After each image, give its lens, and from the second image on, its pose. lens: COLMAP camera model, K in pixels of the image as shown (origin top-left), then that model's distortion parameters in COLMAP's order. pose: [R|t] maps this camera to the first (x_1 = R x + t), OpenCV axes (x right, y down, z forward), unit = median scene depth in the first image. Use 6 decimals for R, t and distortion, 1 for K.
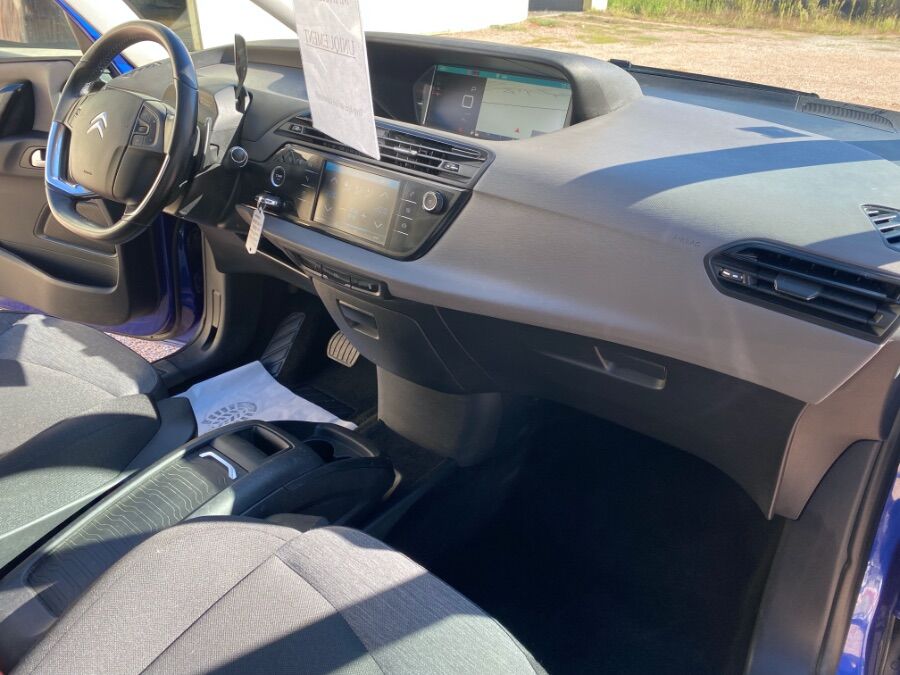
lens RADIAL K [[684.3, 0, 450.0], [0, 684.3, 337.5], [0, 0, 1]] dist [0.061884, -0.003863]
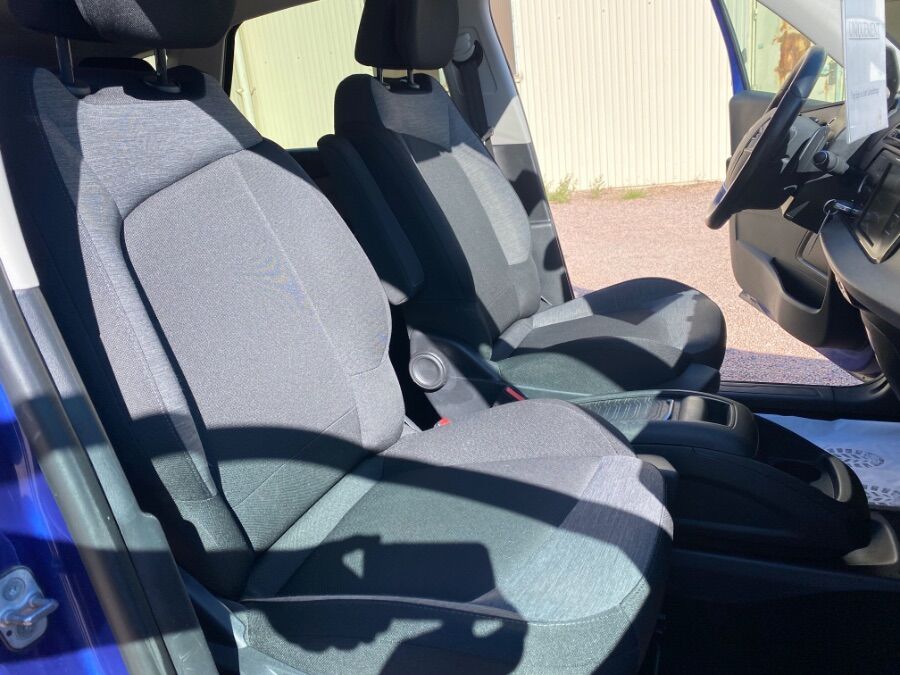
lens RADIAL K [[684.3, 0, 450.0], [0, 684.3, 337.5], [0, 0, 1]] dist [0.061884, -0.003863]
pose [[0.288453, 0.257261, -0.922286, 0.515656], [-0.369386, 0.918564, 0.140694, 0.037803], [0.883373, 0.300096, 0.359992, 0.198293]]
